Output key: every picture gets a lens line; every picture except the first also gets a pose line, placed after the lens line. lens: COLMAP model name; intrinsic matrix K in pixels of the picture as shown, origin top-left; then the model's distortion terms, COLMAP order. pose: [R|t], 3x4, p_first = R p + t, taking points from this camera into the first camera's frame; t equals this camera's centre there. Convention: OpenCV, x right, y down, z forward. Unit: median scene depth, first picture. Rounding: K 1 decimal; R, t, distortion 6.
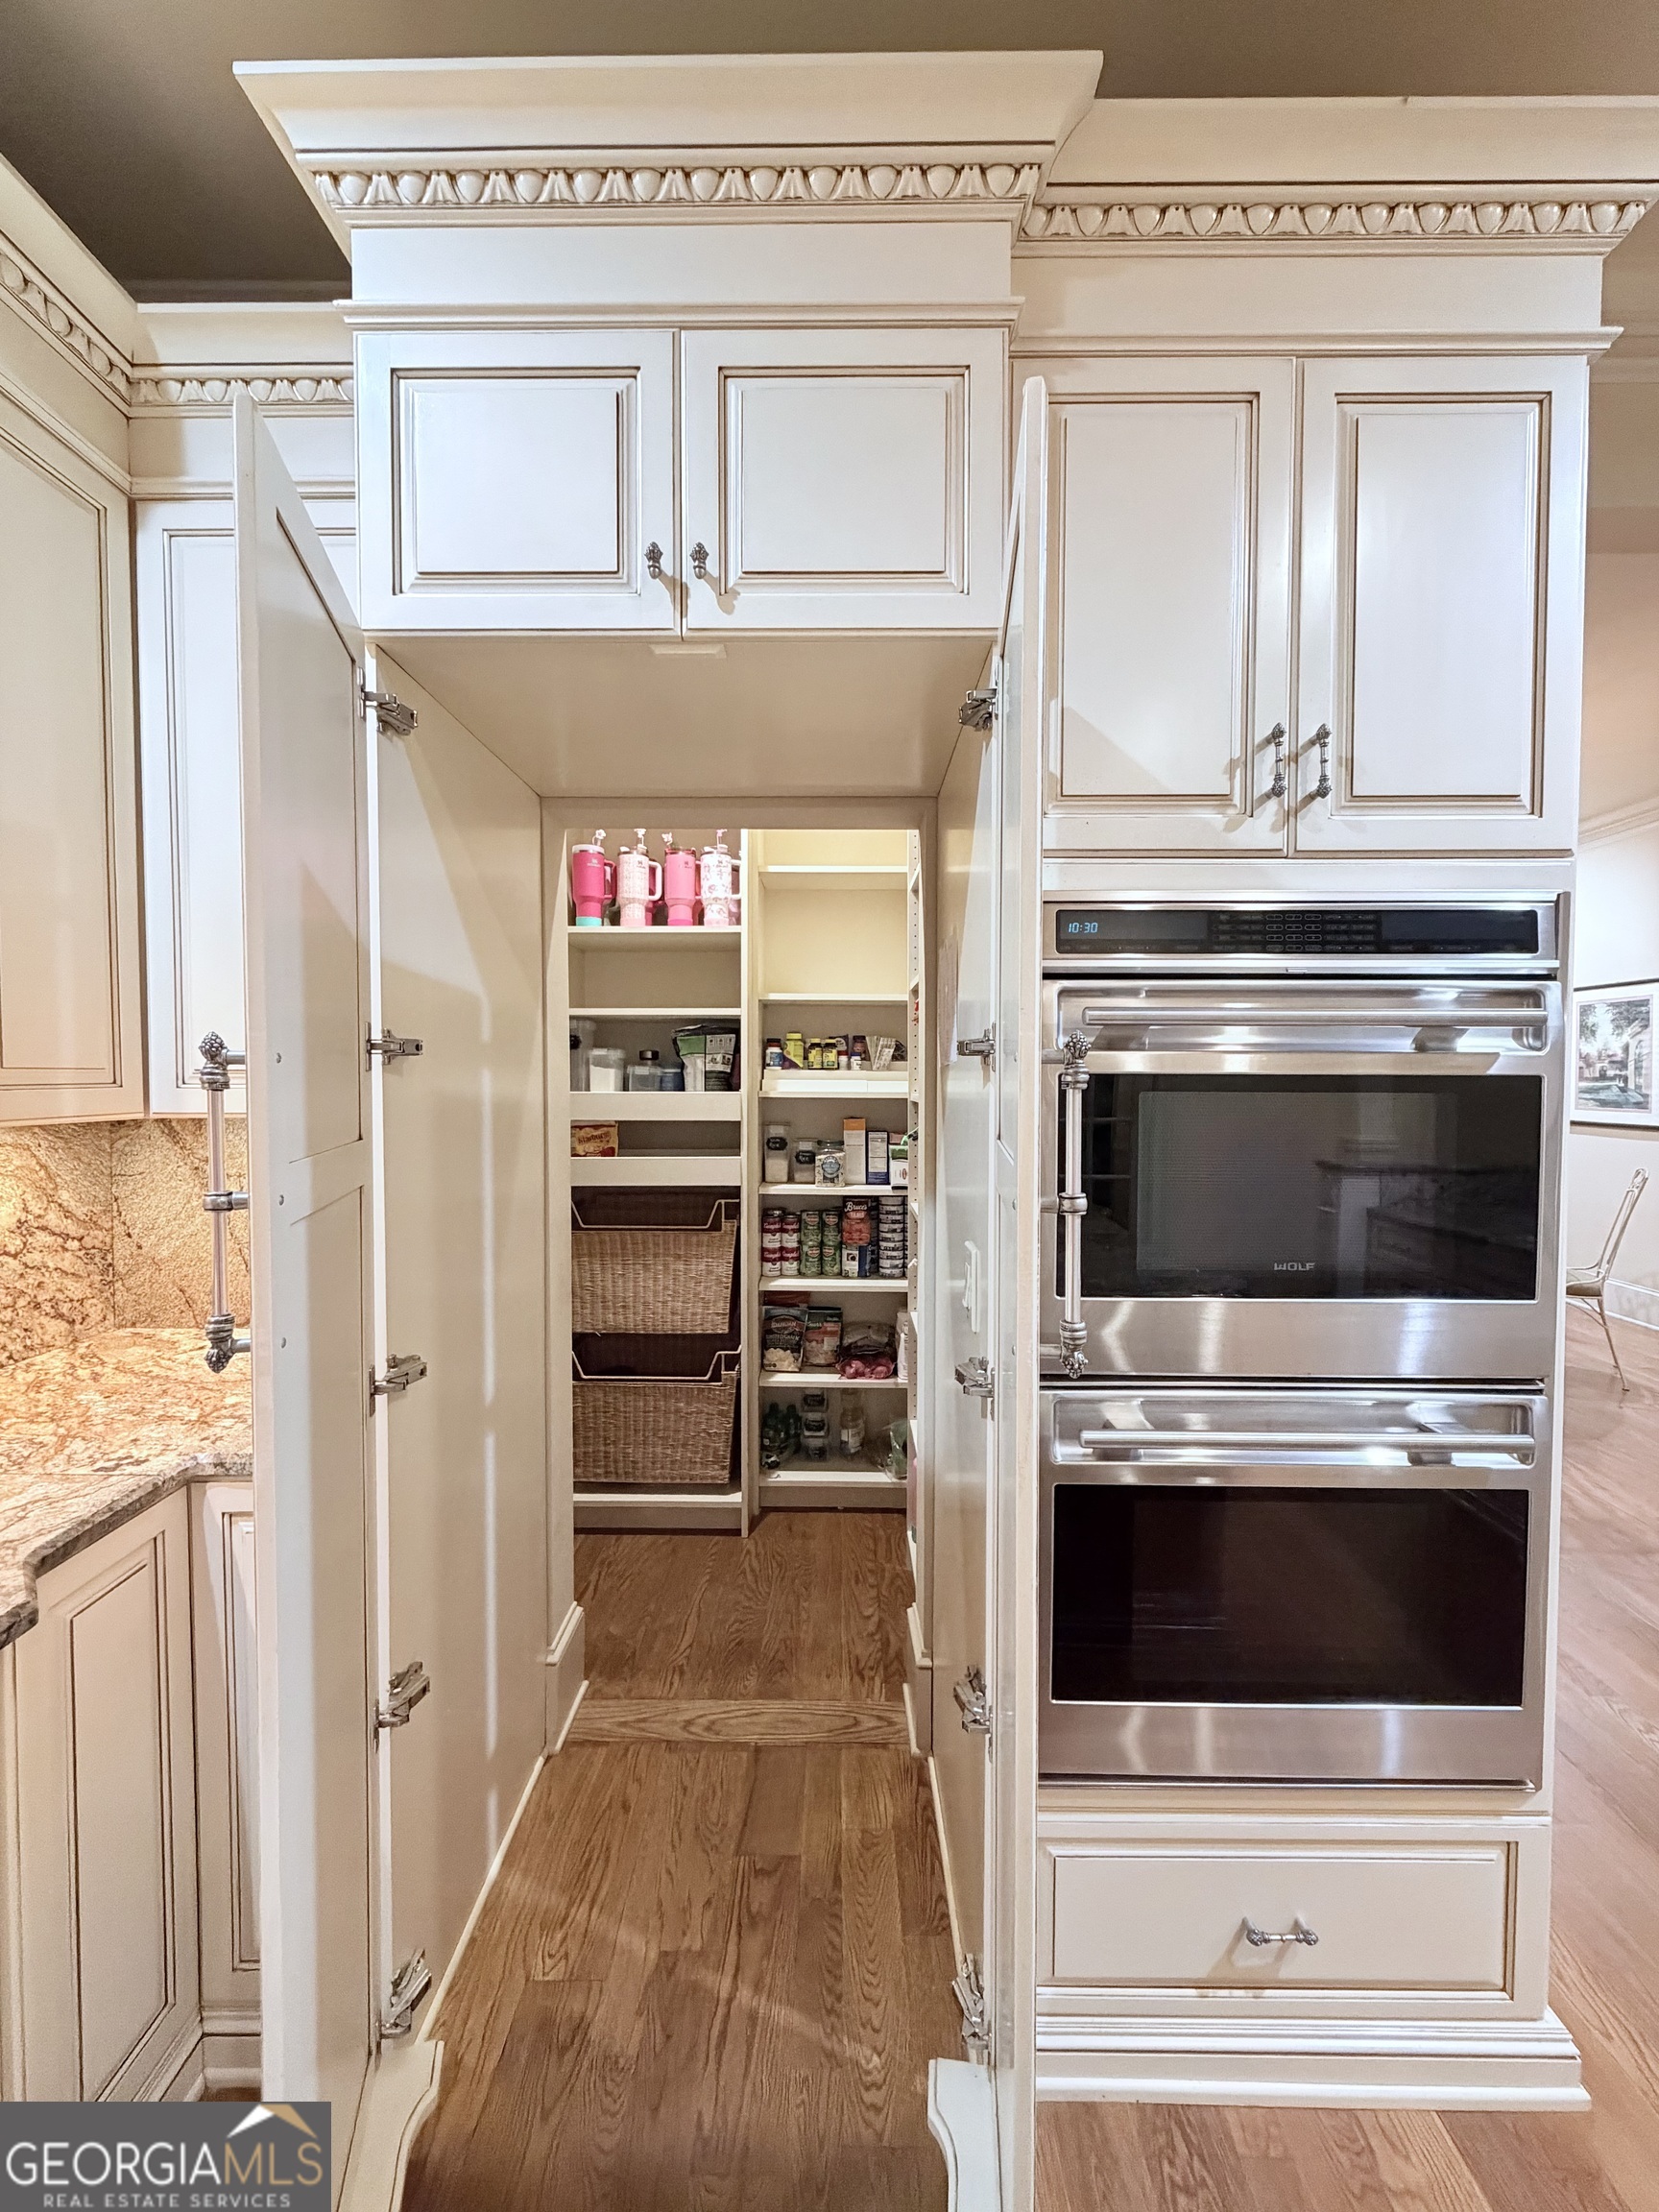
lens RADIAL K [[881.6, 0, 836.8], [0, 881.6, 1101.2], [0, 0, 1]] dist [0.000214, -0.000108]
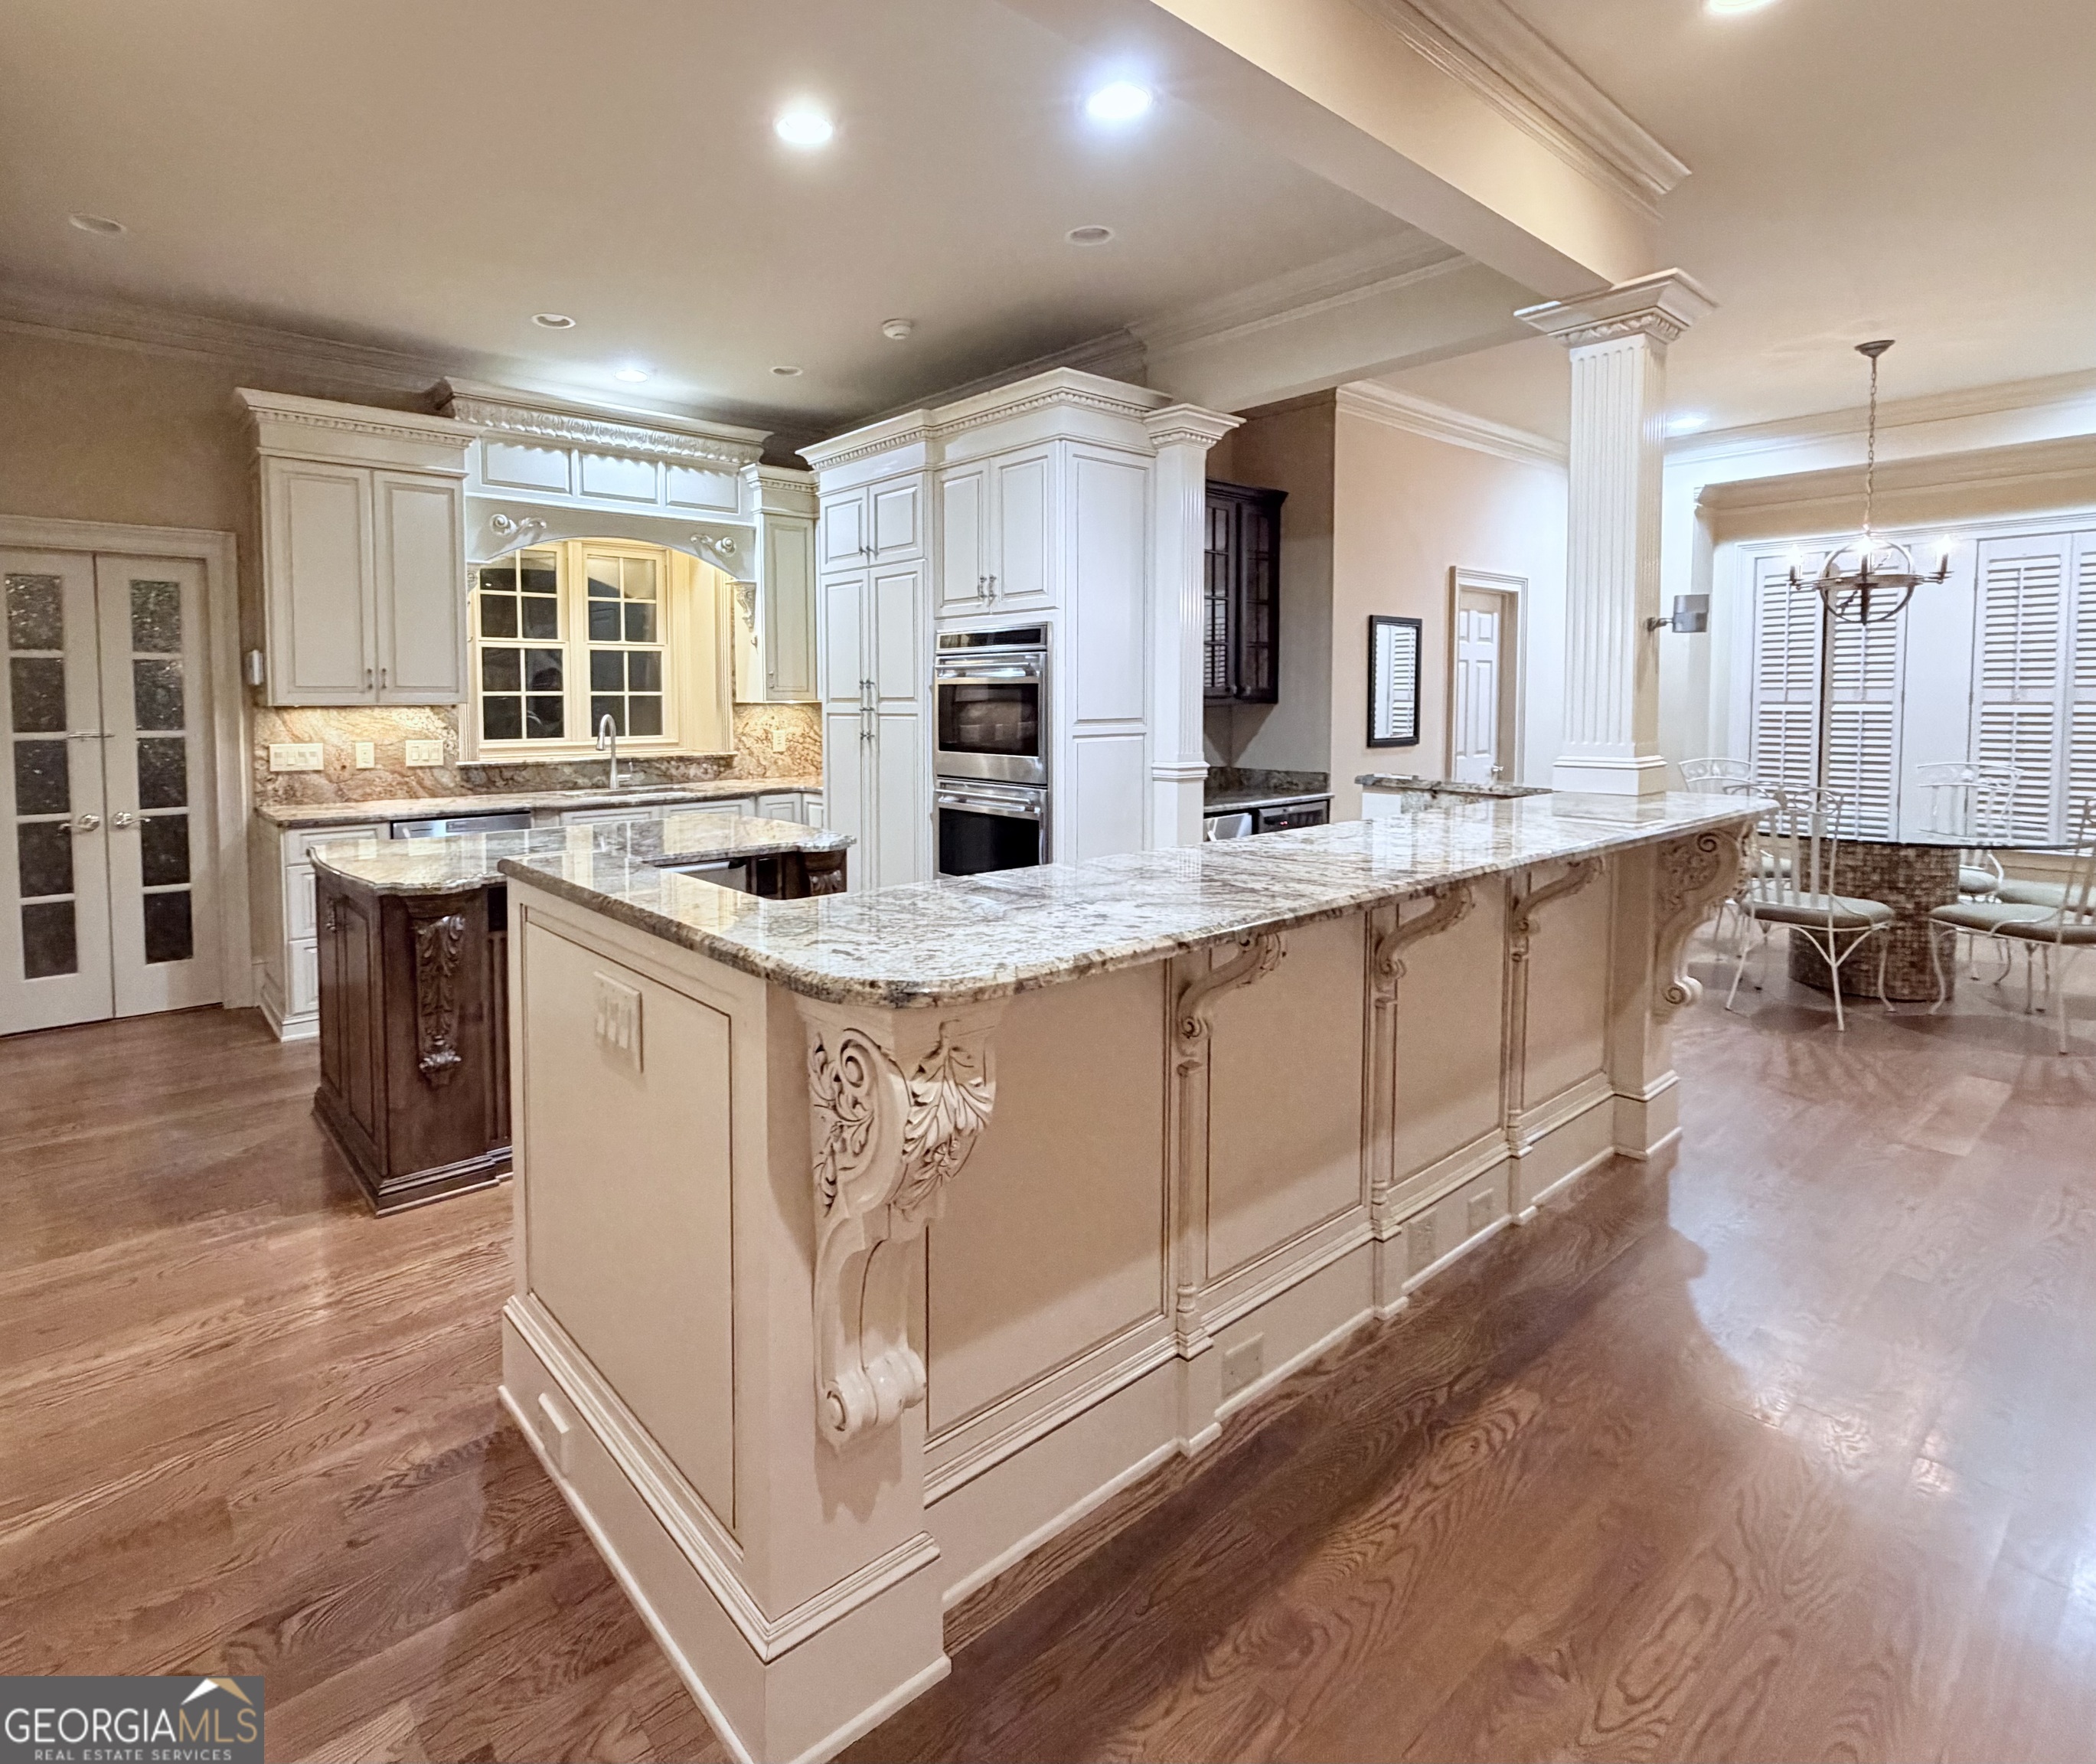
lens RADIAL K [[1059.9, 0, 902.2], [0, 1059.9, 750.1], [0, 0, 1]] dist [-0.005501, 0.001848]
pose [[0.621297, 0.035481, -0.782772, 3.301067], [-0.017580, 0.999354, 0.031344, 0.093209], [0.783378, -0.005713, 0.621519, -1.604421]]
